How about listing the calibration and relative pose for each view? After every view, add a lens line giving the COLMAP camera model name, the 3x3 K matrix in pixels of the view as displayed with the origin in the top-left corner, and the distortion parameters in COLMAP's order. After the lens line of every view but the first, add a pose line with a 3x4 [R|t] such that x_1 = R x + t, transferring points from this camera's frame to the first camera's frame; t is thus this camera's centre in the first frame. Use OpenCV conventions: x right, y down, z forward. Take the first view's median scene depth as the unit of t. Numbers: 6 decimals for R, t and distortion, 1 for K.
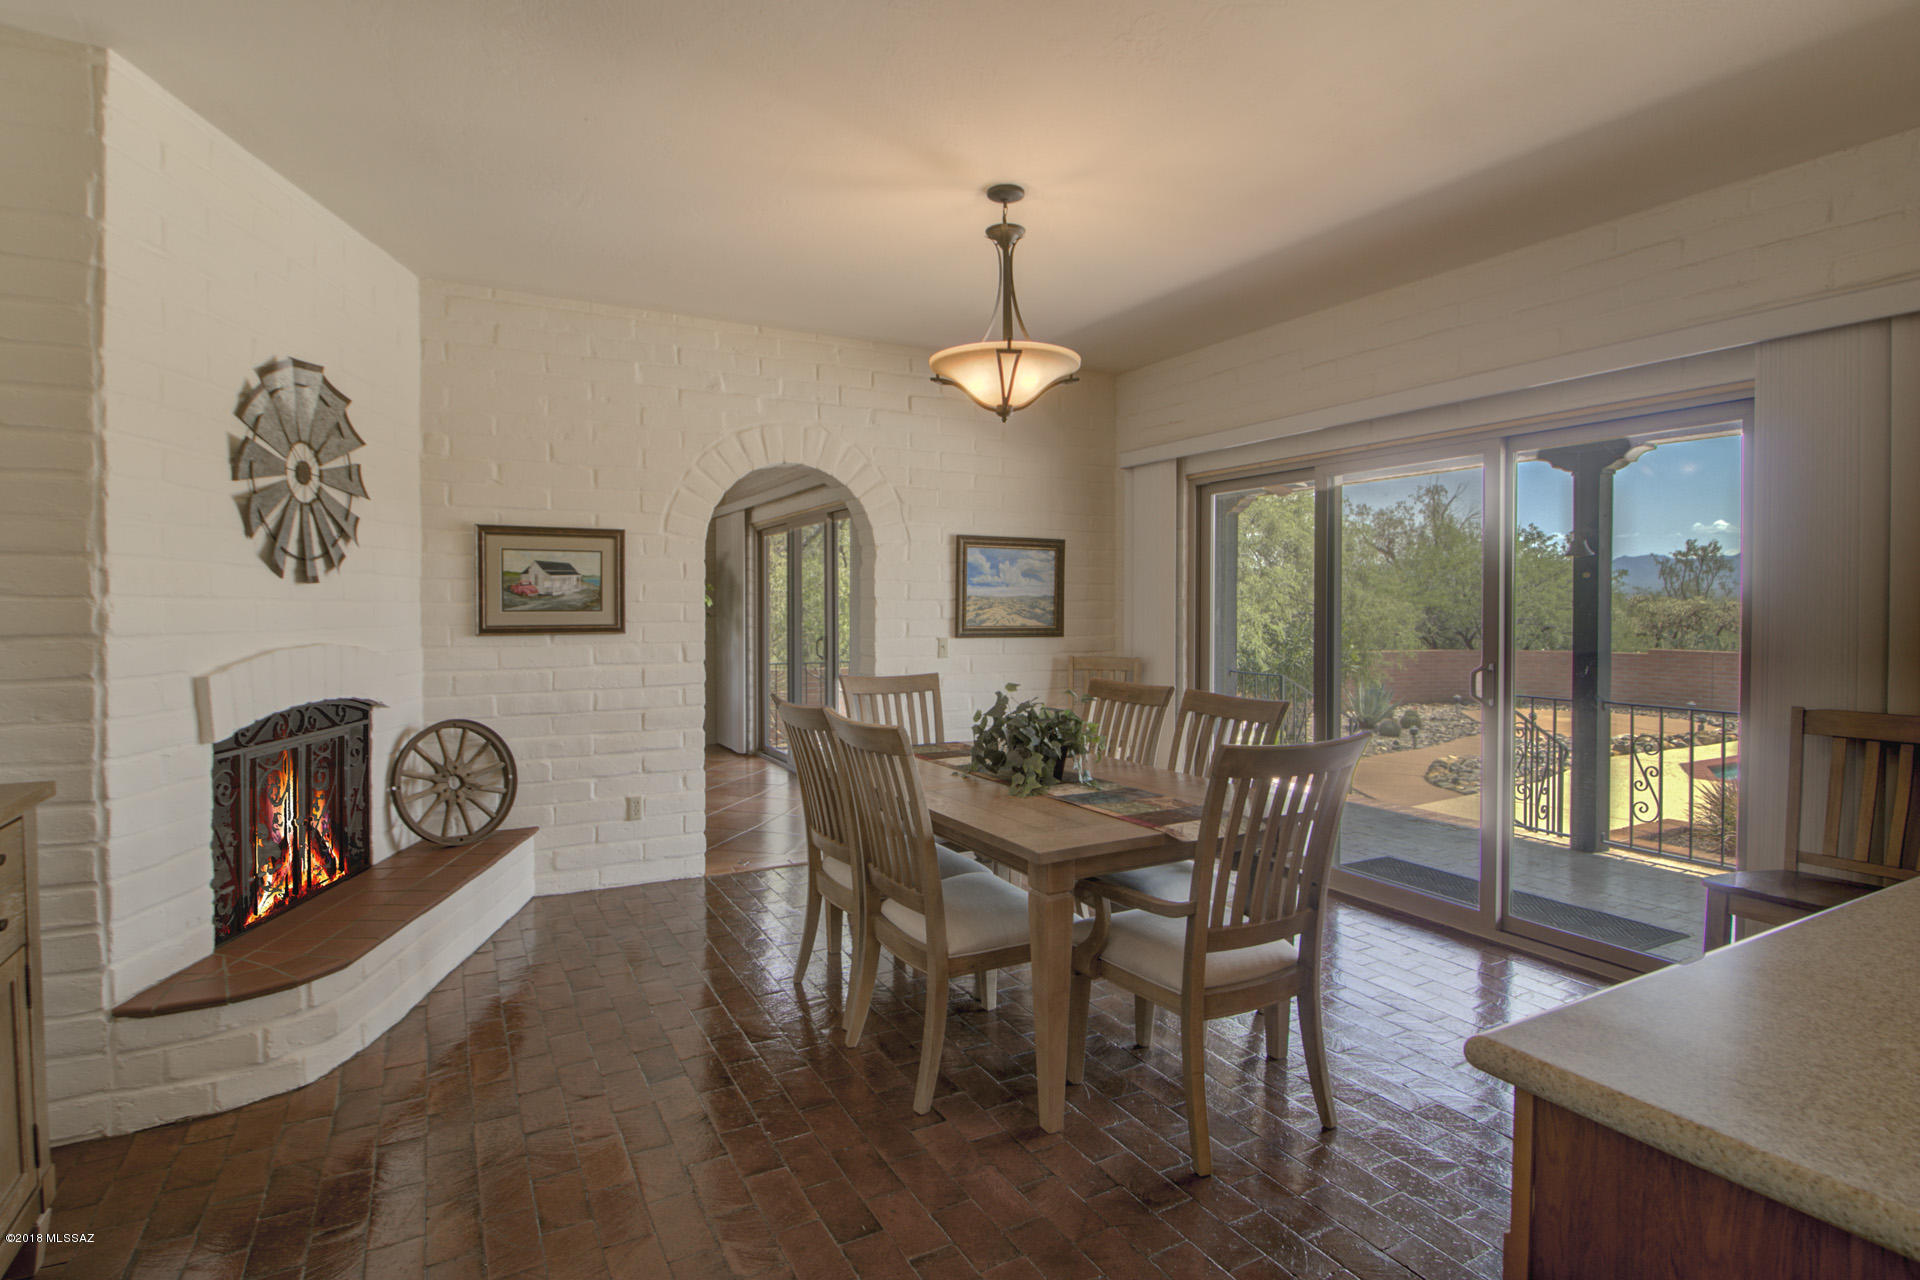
lens RADIAL K [[954.6, 0, 940.8], [0, 954.6, 618.3], [0, 0, 1]] dist [0.003880, -0.012687]
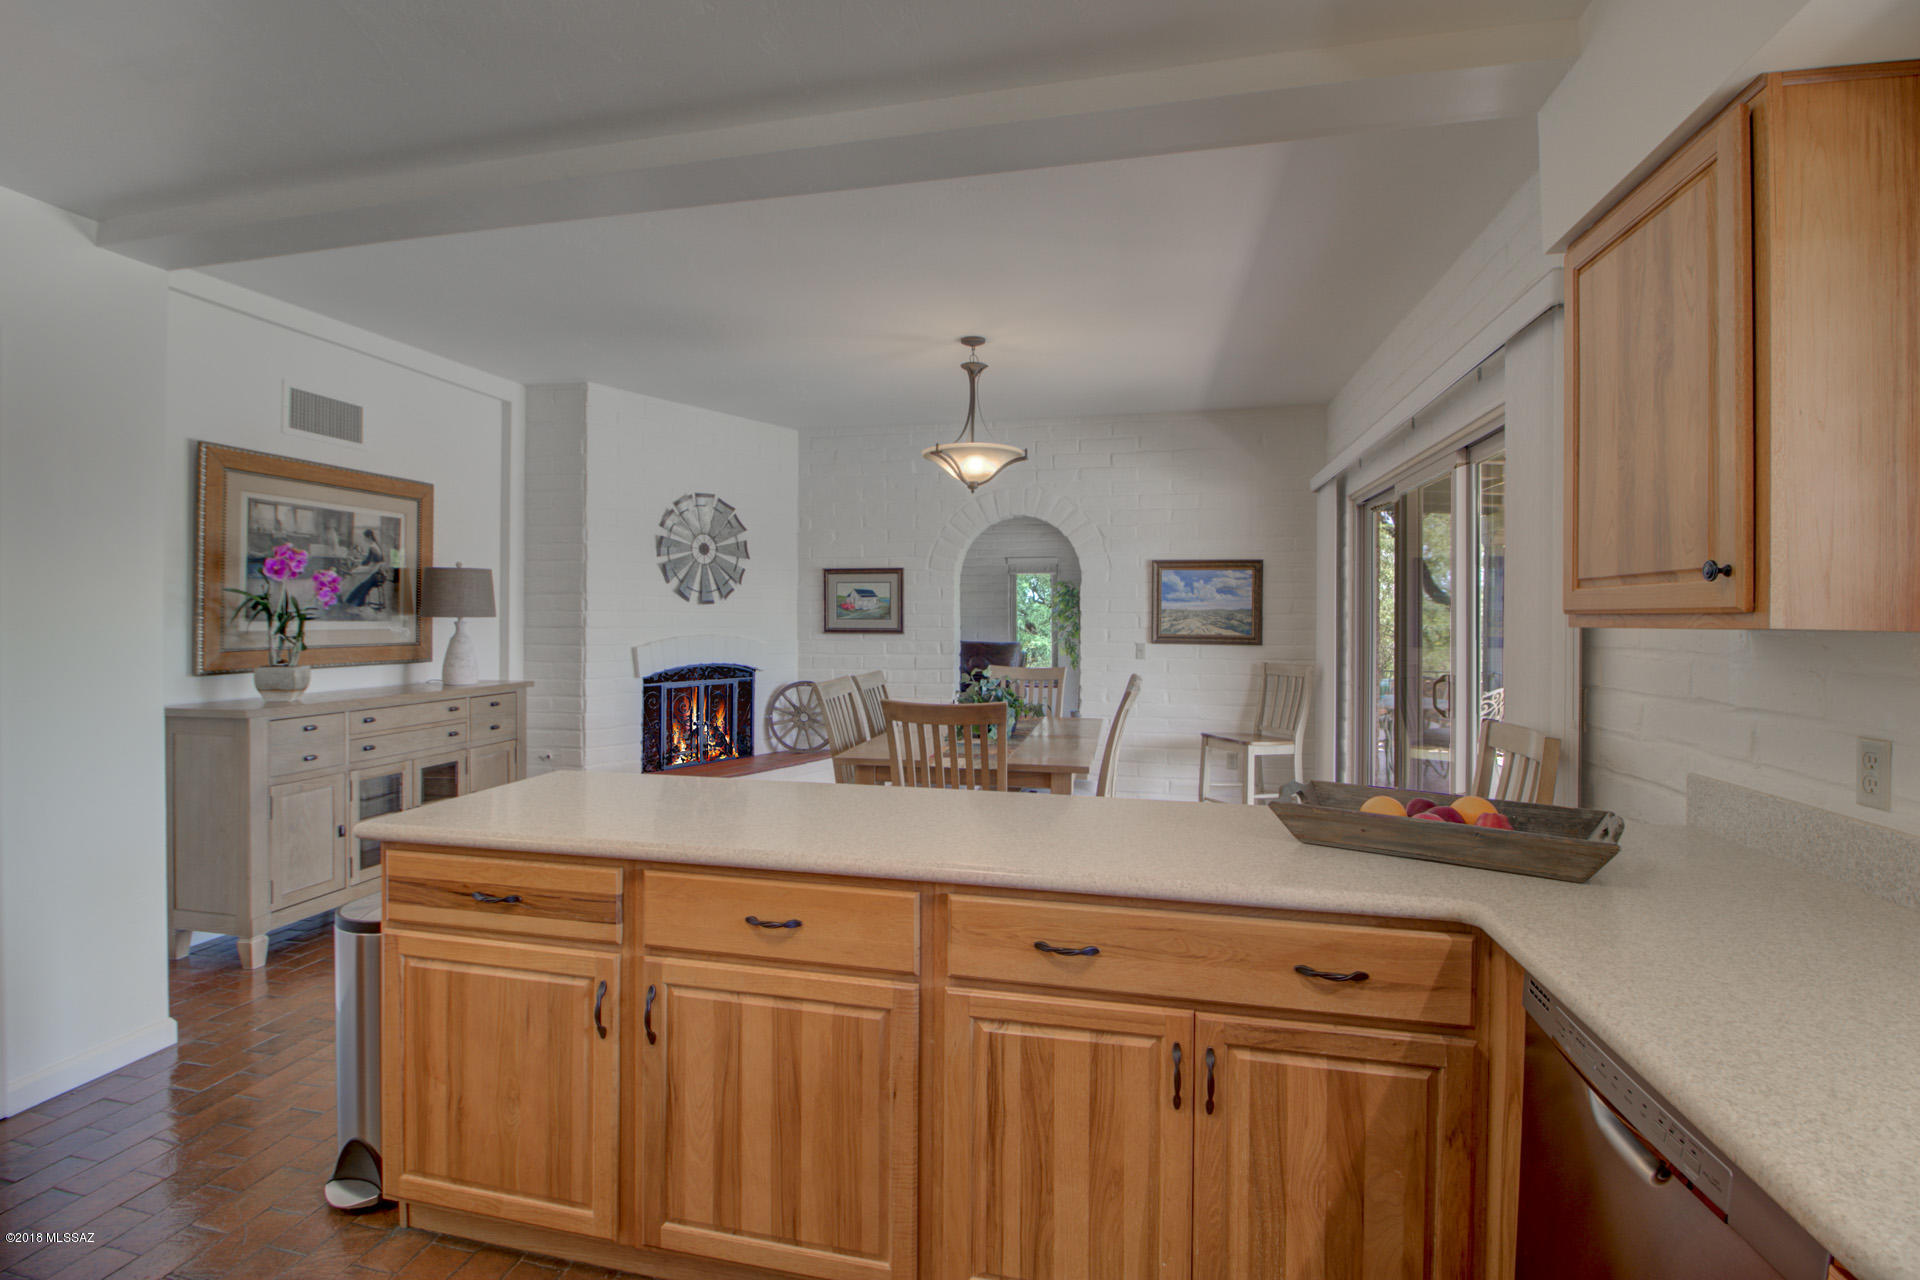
lens RADIAL K [[882.1, 0, 945.3], [0, 882.1, 613.0], [0, 0, 1]] dist [-0.001743, -0.010438]
pose [[0.756005, -0.000232, -0.654566, 0.809492], [-0.013001, 0.999797, -0.015369, 0.003034], [0.654437, 0.020129, 0.755849, -0.055629]]
